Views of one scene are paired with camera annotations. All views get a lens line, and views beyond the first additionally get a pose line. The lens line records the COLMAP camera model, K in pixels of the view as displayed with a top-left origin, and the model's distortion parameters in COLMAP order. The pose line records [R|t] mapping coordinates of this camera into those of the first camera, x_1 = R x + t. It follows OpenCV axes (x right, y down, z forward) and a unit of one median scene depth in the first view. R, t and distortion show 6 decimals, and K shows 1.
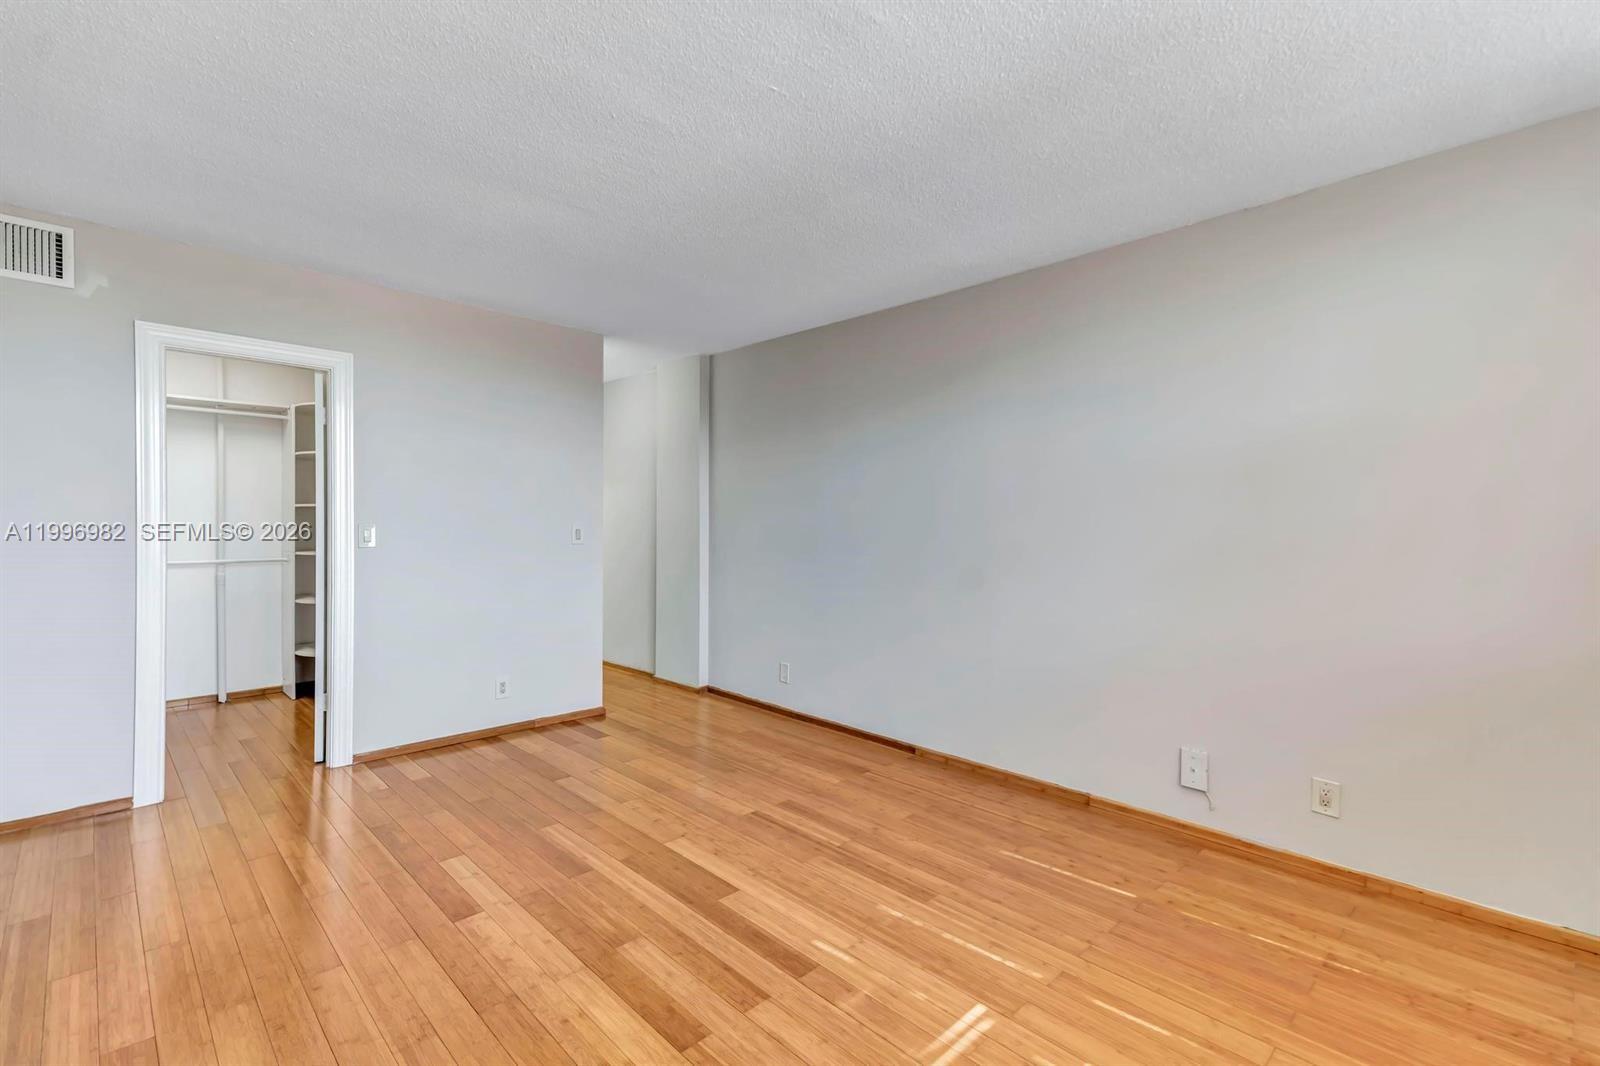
lens RADIAL K [[744.7, 0, 793.5], [0, 744.7, 541.2], [0, 0, 1]] dist [0.042796, -0.004258]
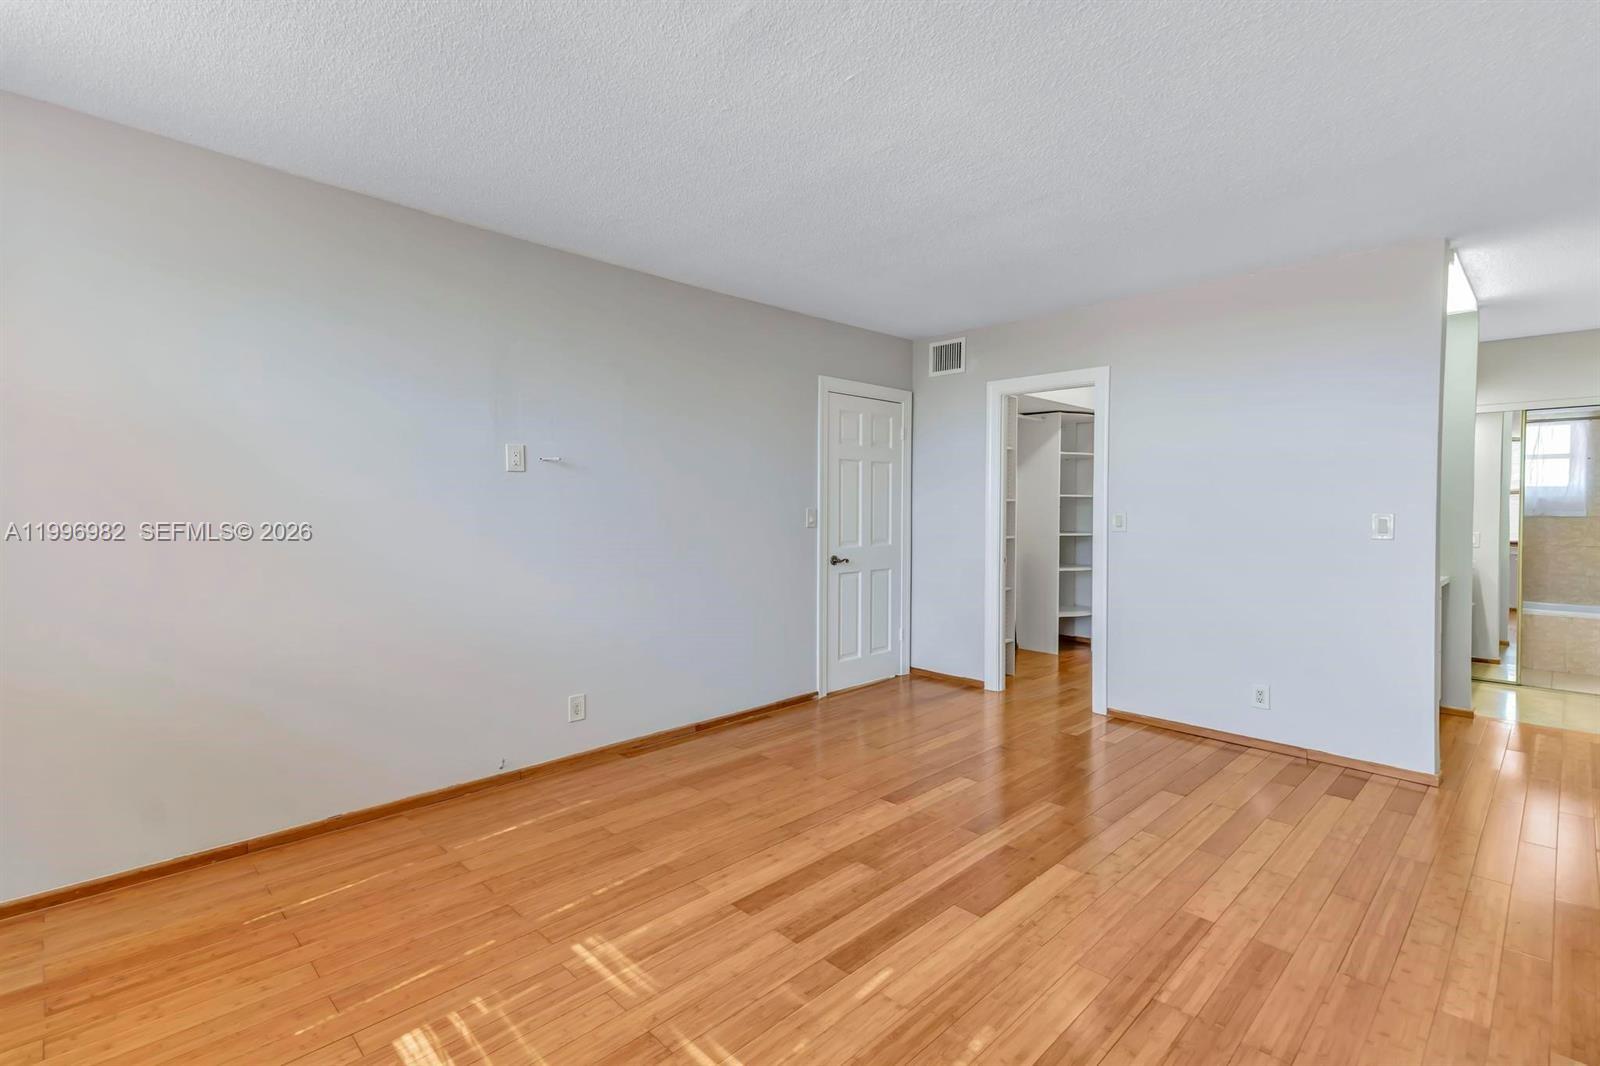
lens RADIAL K [[709.0, 0, 792.5], [0, 709.0, 512.9], [0, 0, 1]] dist [0.024202, -0.000686]
pose [[0.011025, 0.000813, -0.999939, 0.645679], [-0.026967, 0.999636, 0.000515, -0.007078], [0.999576, 0.026960, 0.011043, 0.631020]]
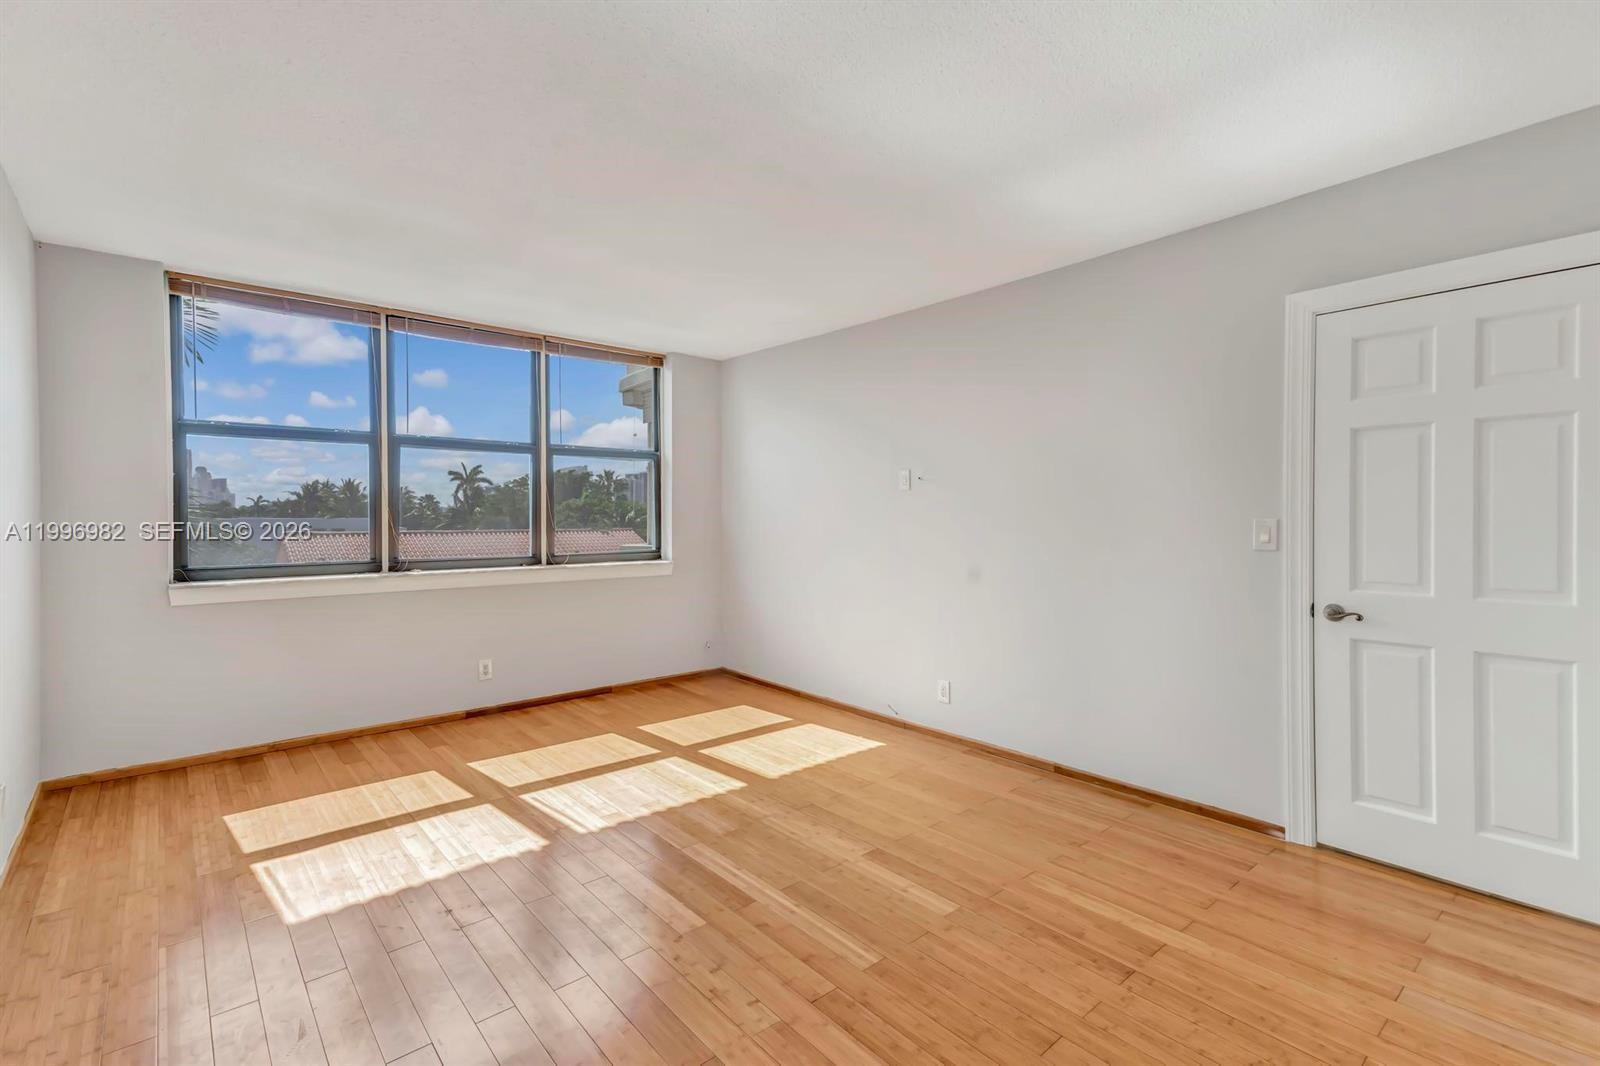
lens RADIAL K [[744.7, 0, 798.0], [0, 744.7, 522.2], [0, 0, 1]] dist [0.042796, -0.004258]
pose [[-0.998884, -0.007000, 0.046699, -0.288633], [-0.005379, 0.999382, 0.034738, -0.043717], [-0.046914, 0.034448, -0.998305, 1.688080]]
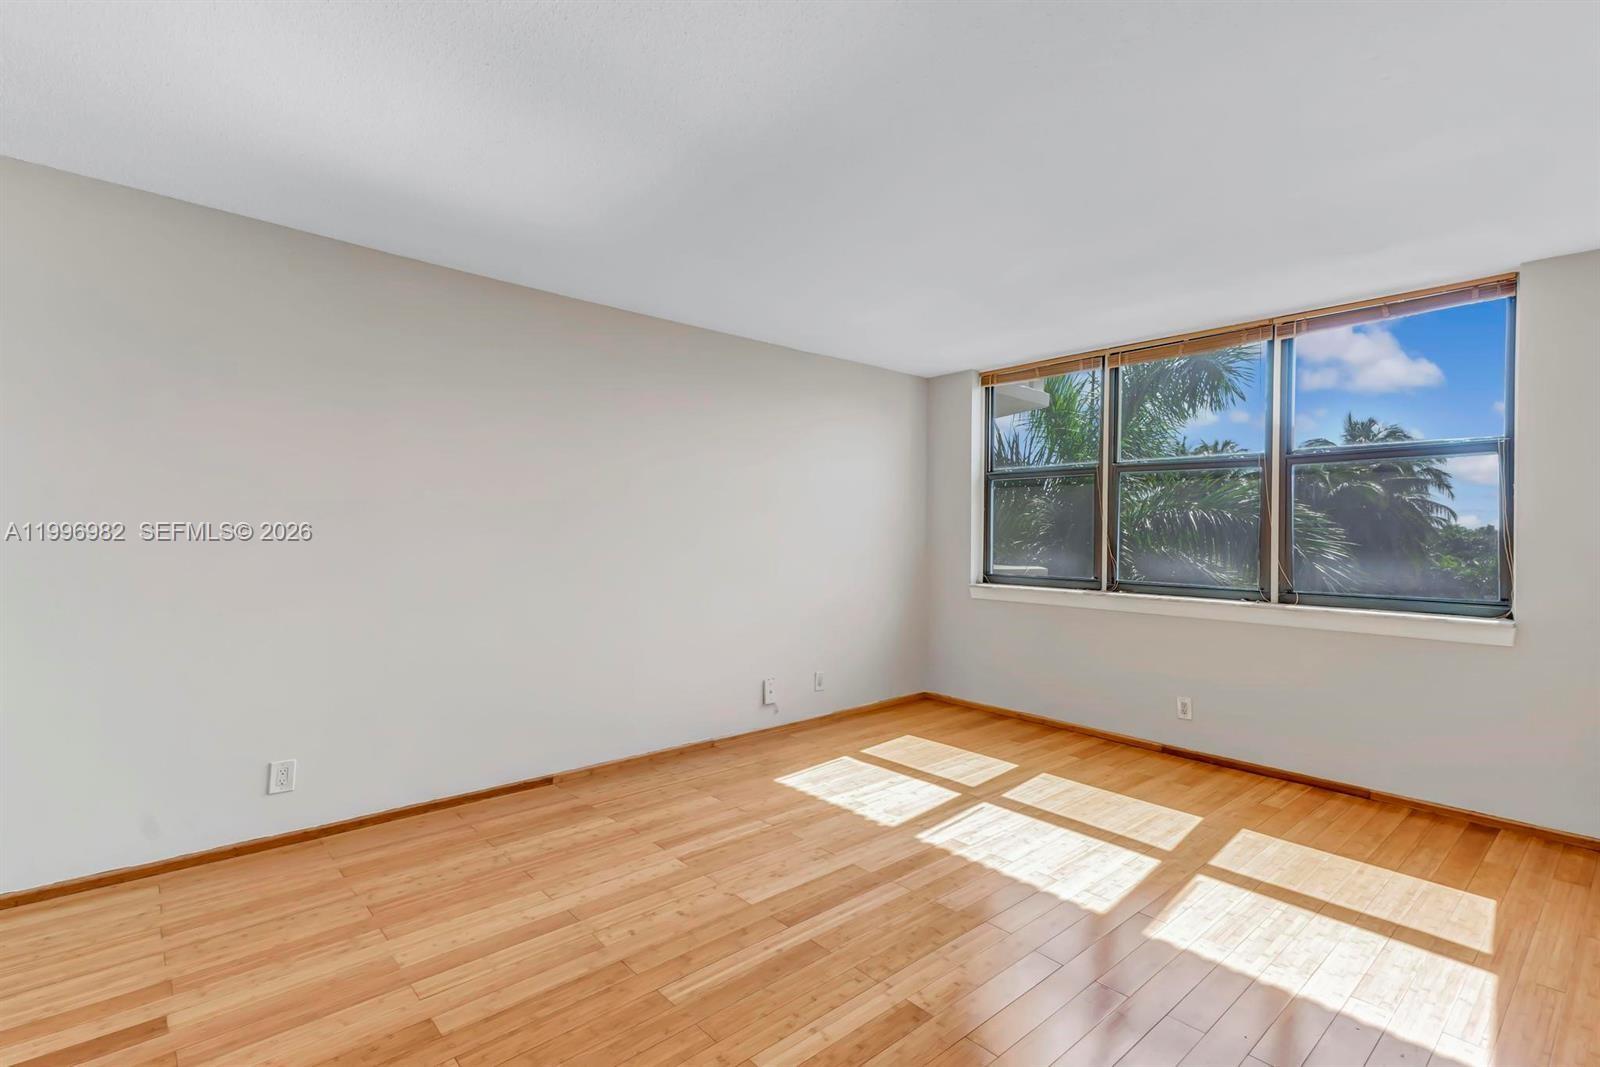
lens RADIAL K [[744.7, 0, 820.5], [0, 744.7, 537.5], [0, 0, 1]] dist [0.042796, -0.004258]
pose [[0.017034, -0.015303, 0.999738, -0.999648], [0.016316, 0.999754, 0.015026, -0.038111], [-0.999722, 0.016056, 0.017279, 0.853826]]
